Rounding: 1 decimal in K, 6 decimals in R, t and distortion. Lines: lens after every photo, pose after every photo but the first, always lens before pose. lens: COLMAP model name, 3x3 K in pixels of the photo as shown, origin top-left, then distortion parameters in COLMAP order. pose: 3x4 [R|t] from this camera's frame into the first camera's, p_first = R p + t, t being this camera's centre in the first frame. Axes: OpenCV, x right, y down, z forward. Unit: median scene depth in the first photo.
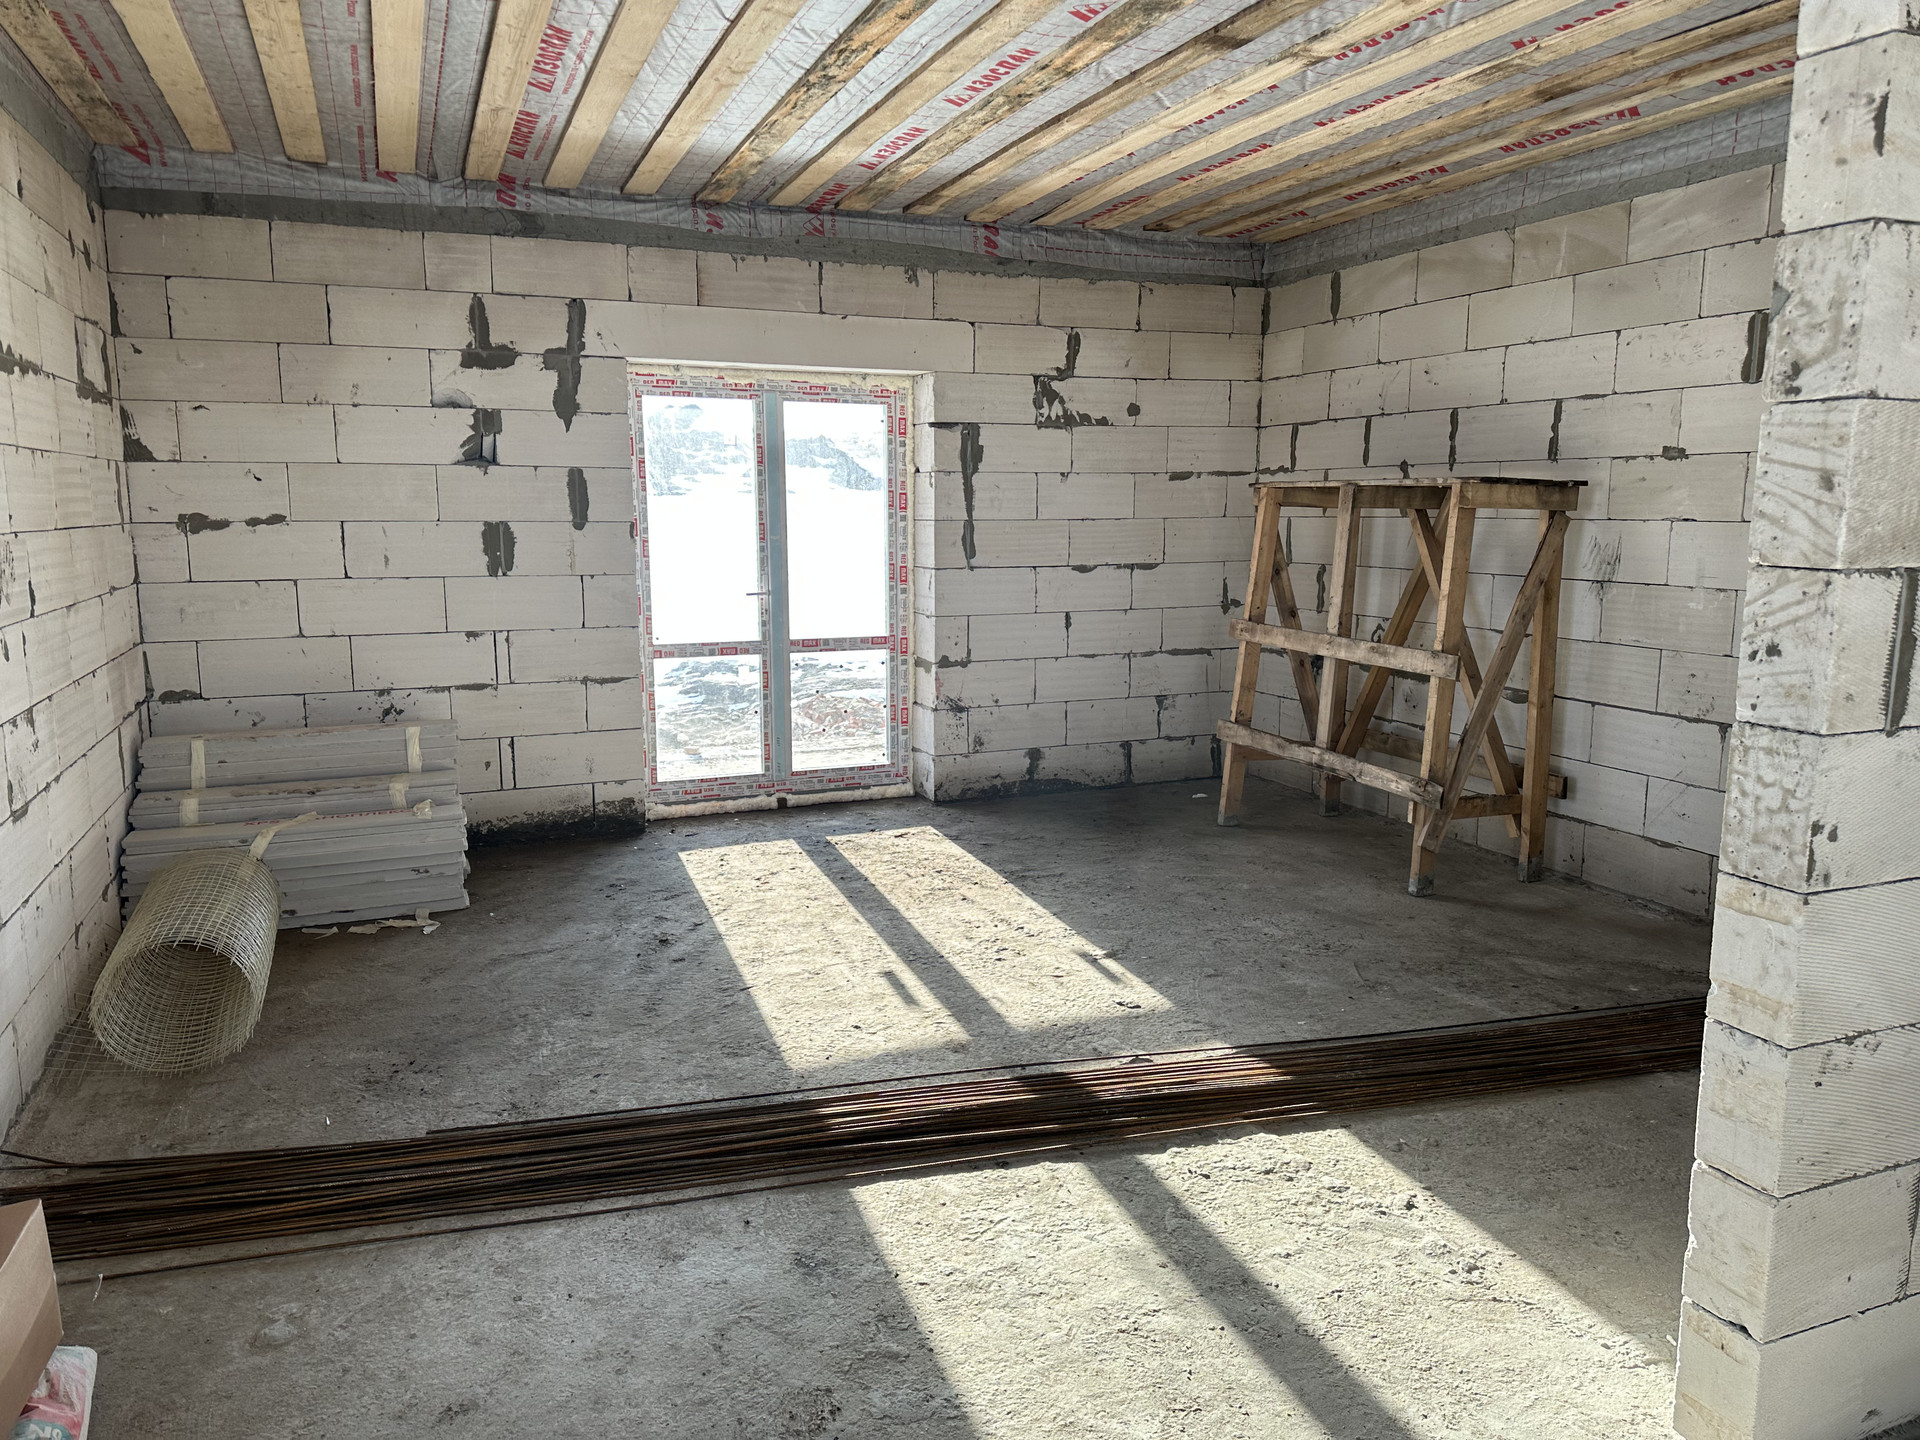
lens RADIAL K [[1342.3, 0, 946.6], [0, 1342.3, 718.6], [0, 0, 1]] dist [0.040470, -0.055652]
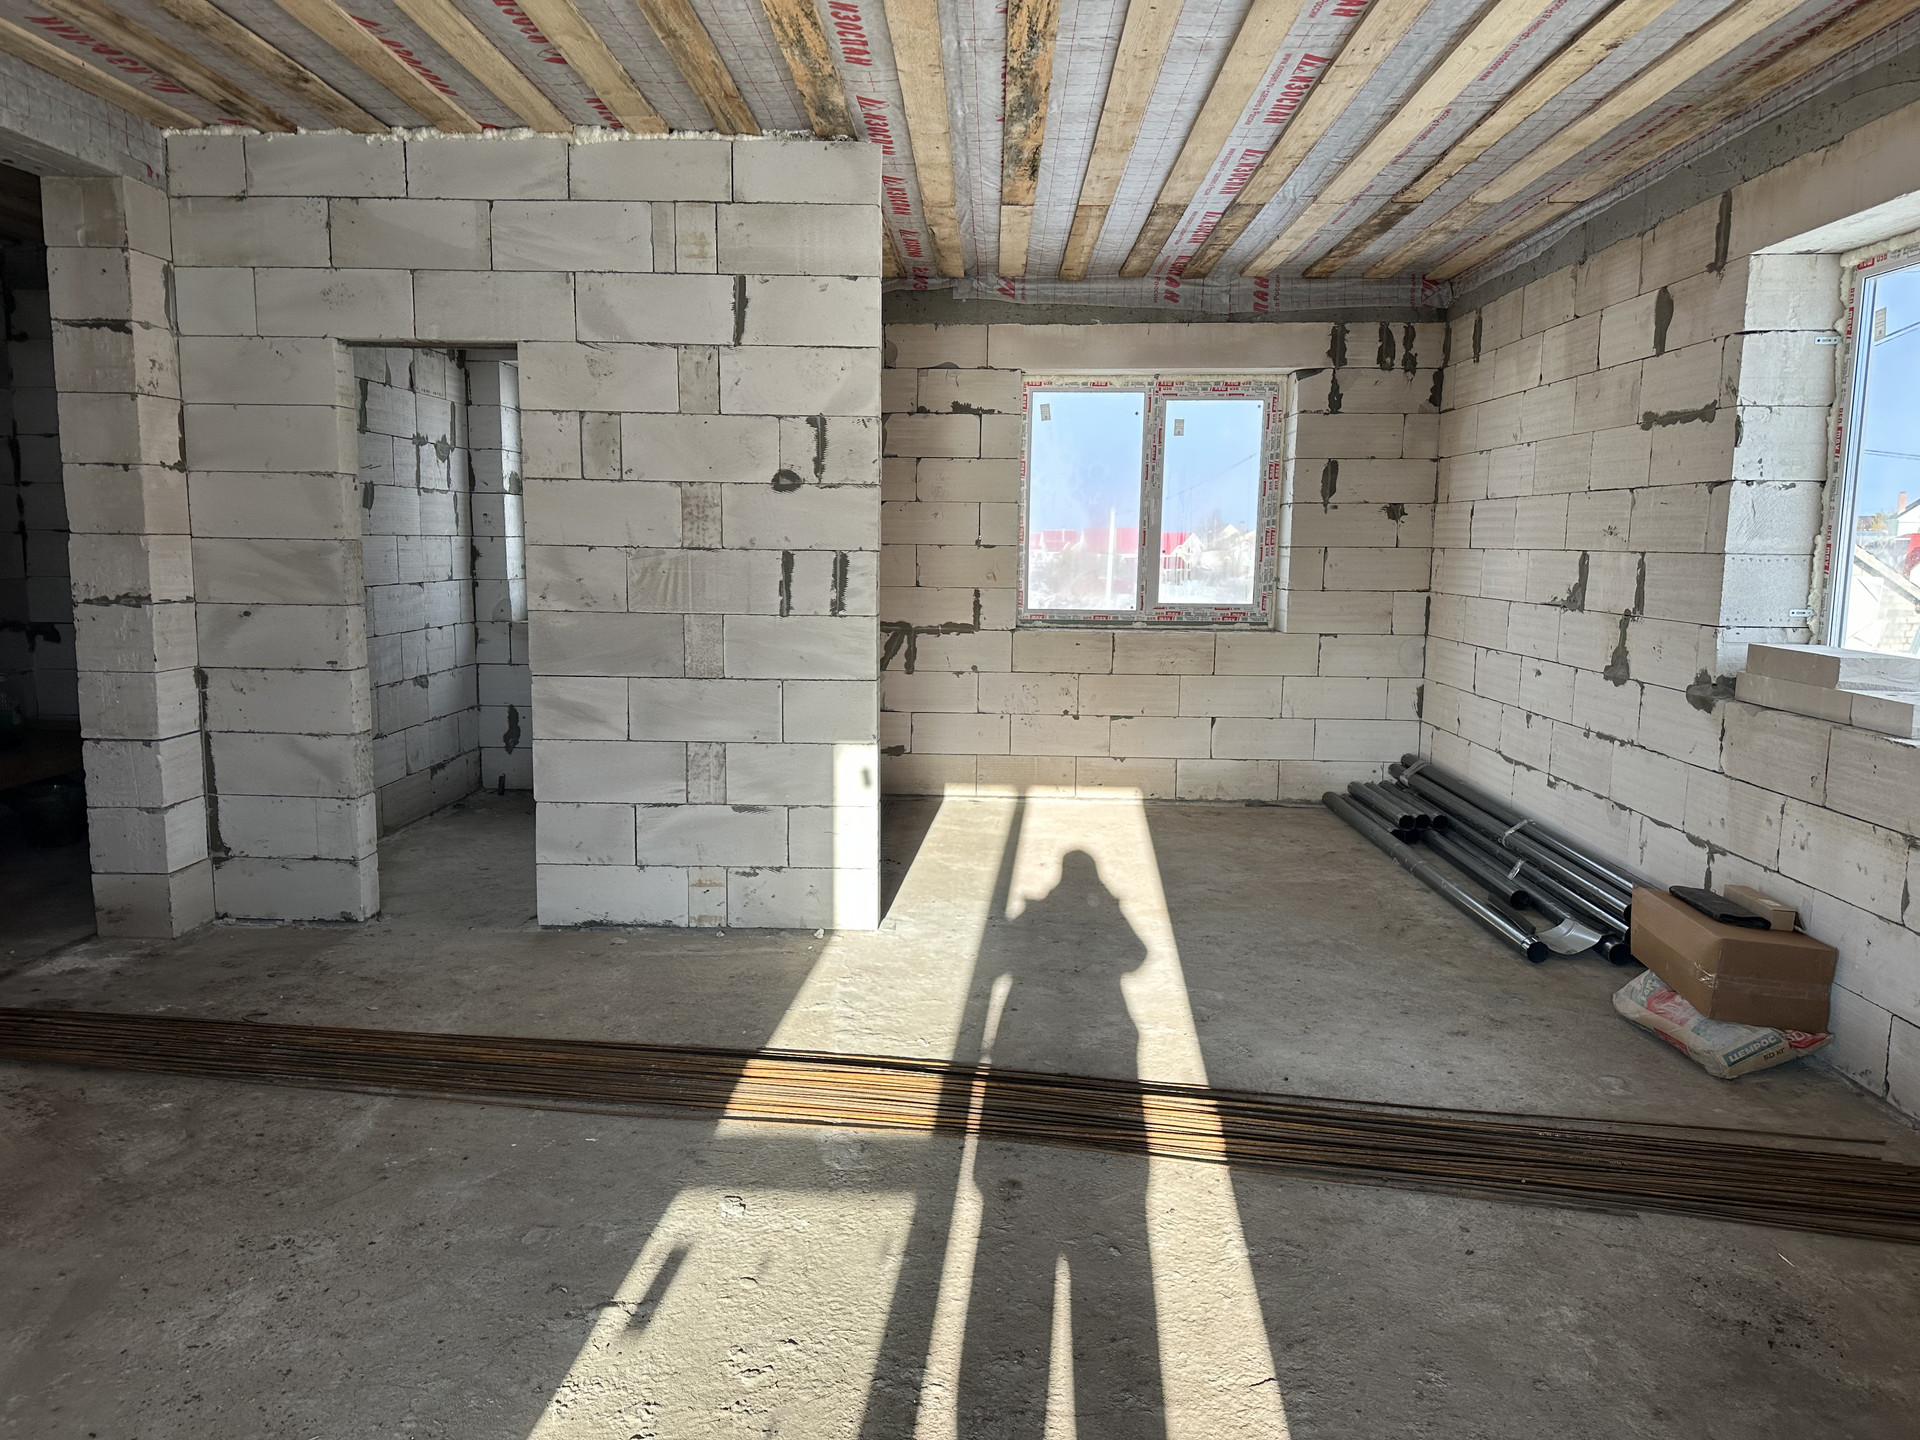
lens RADIAL K [[1345.0, 0, 952.2], [0, 1345.0, 719.8], [0, 0, 1]] dist [0.047147, -0.045544]
pose [[-0.913027, -0.063595, 0.402911, -0.190703], [0.053911, 0.960292, 0.273738, -0.176613], [-0.404321, 0.271651, -0.873344, 1.161637]]
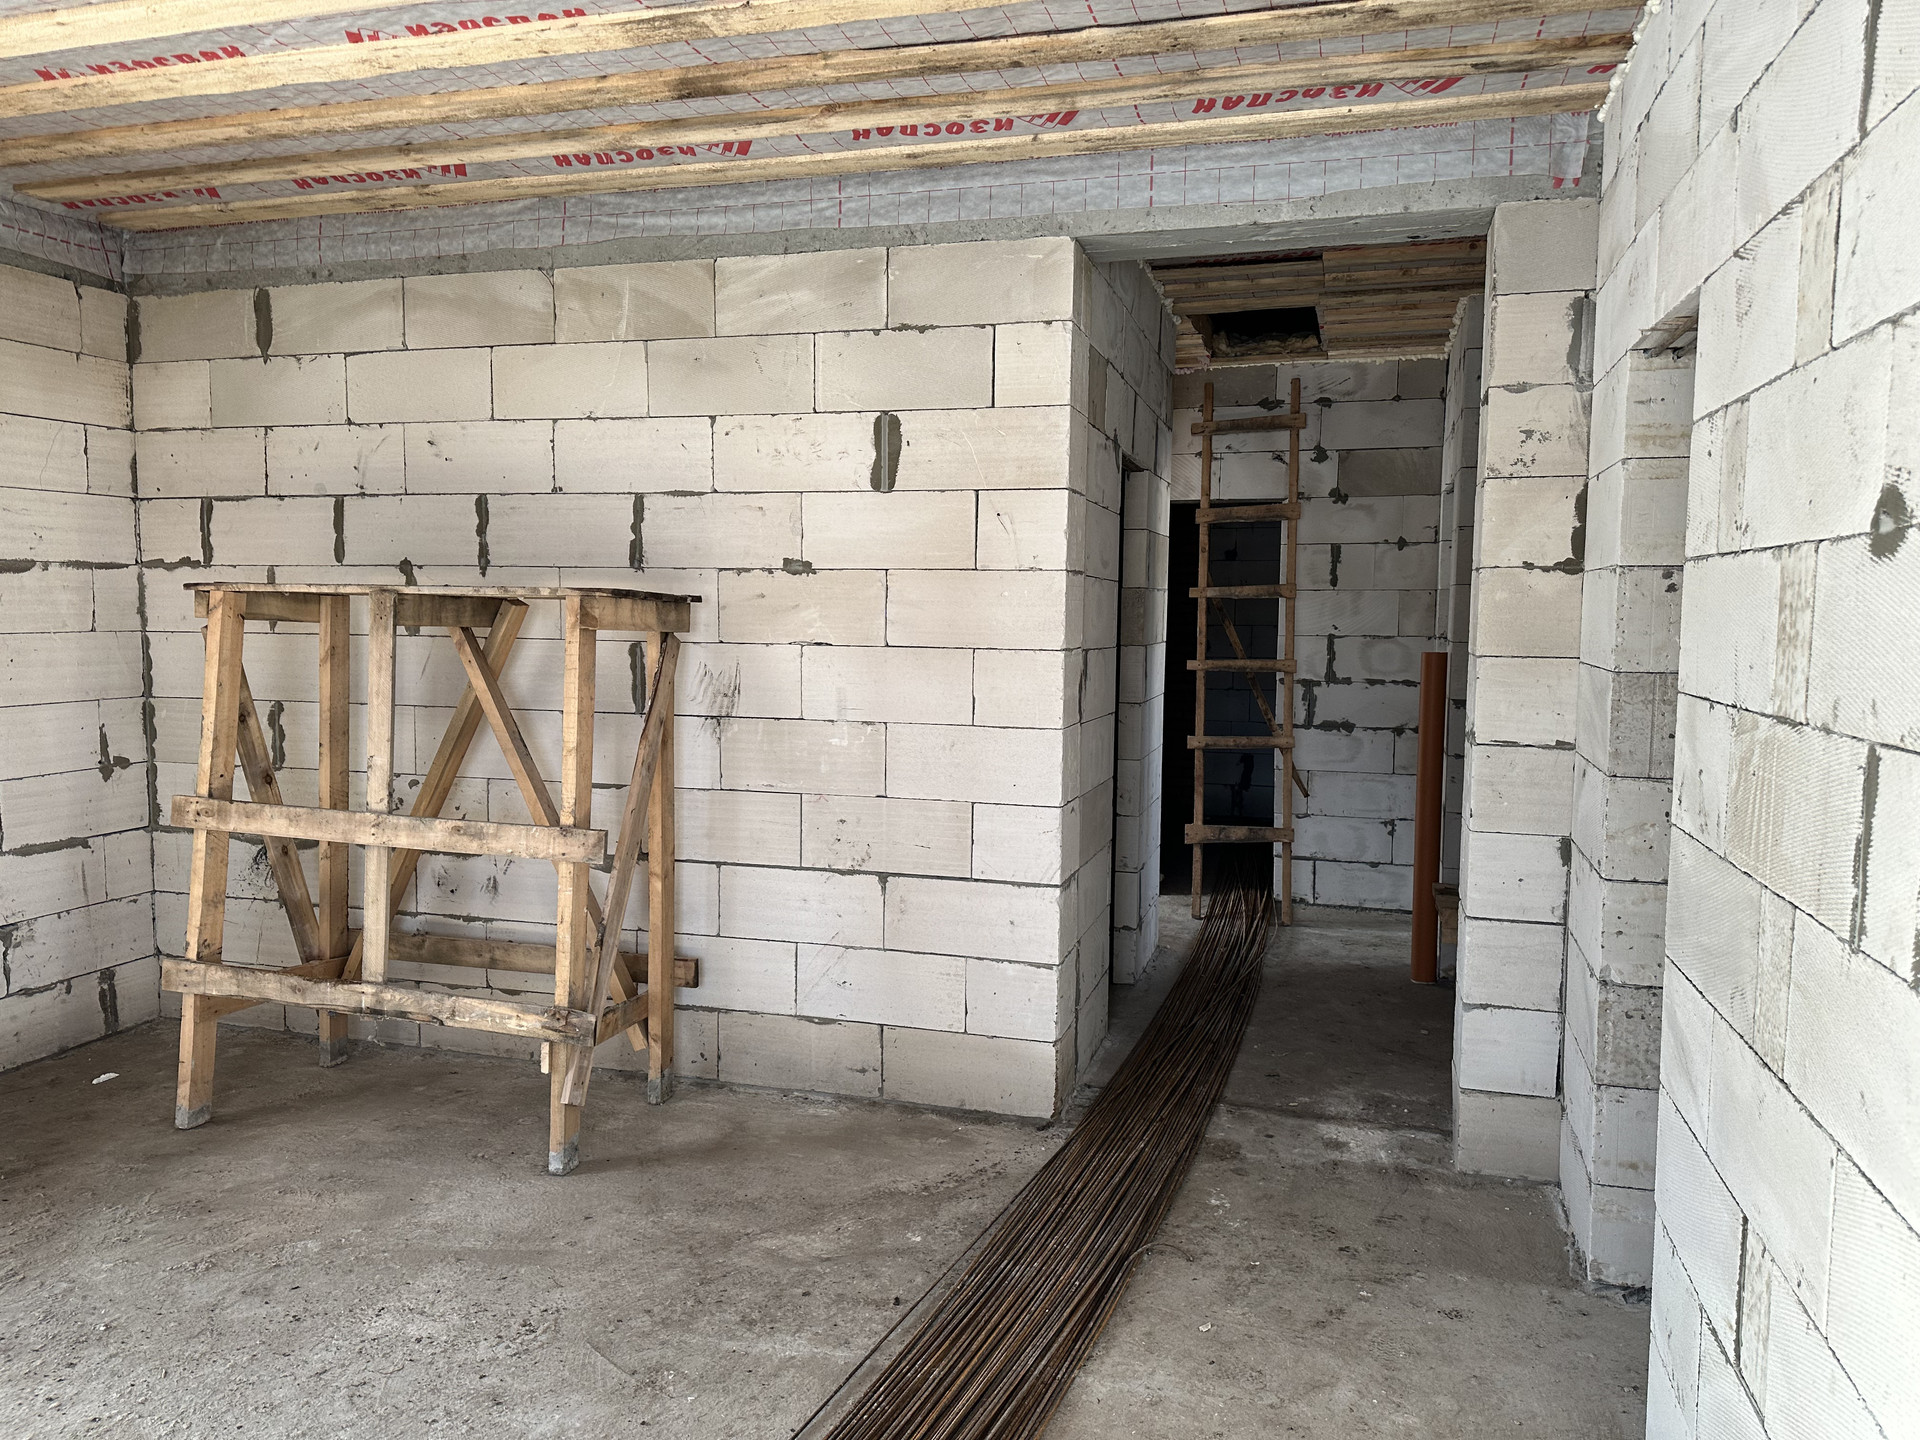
lens RADIAL K [[1345.0, 0, 952.2], [0, 1345.0, 719.8], [0, 0, 1]] dist [0.047147, -0.045544]
pose [[0.627614, -0.057384, 0.776407, -0.058525], [0.111937, 0.993569, -0.017051, -0.067453], [-0.770435, 0.097610, 0.630001, 0.363941]]
